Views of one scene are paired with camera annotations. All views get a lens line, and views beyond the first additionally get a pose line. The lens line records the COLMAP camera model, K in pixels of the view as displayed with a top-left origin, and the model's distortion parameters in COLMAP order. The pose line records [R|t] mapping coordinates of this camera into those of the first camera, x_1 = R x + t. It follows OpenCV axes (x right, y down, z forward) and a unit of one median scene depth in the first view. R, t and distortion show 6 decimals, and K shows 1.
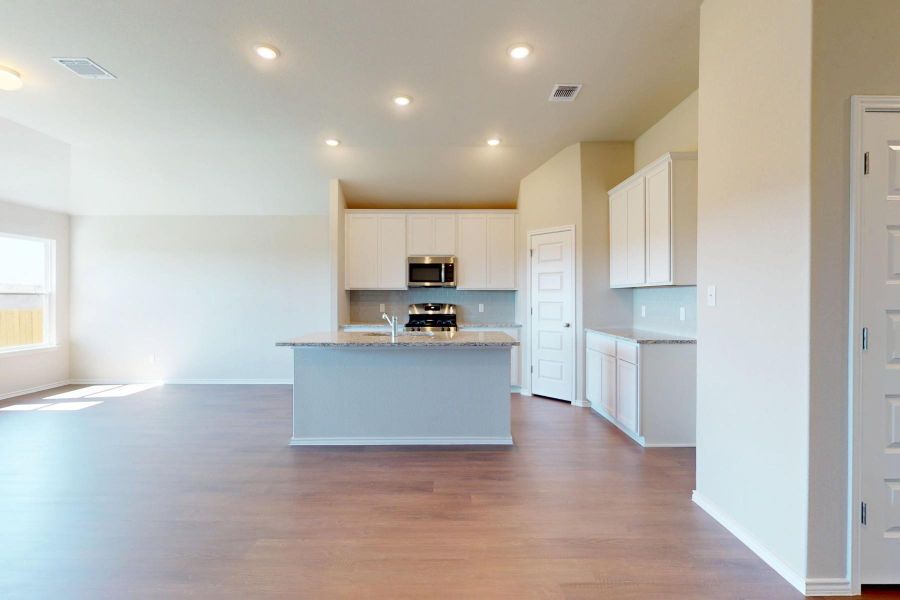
lens RADIAL K [[394.6, 0, 446.8], [0, 394.6, 300.1], [0, 0, 1]] dist [-0.000469, -0.000035]
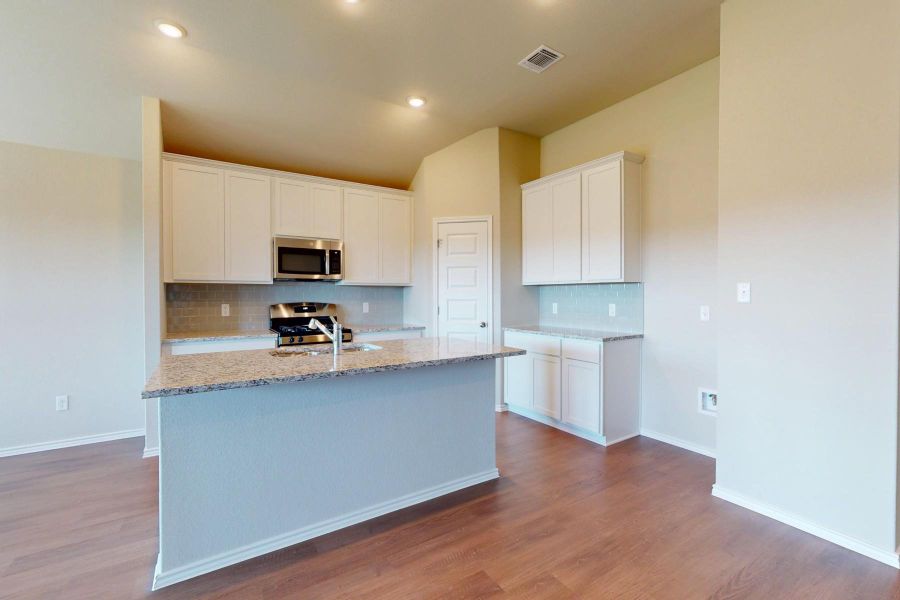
lens RADIAL K [[392.9, 0, 451.3], [0, 392.9, 300.9], [0, 0, 1]] dist [-0.001723, 0.000037]
pose [[0.840595, -0.010038, 0.541571, -0.252030], [0.005187, 0.999932, 0.010483, -0.001978], [-0.541639, -0.006003, 0.840589, 0.276129]]
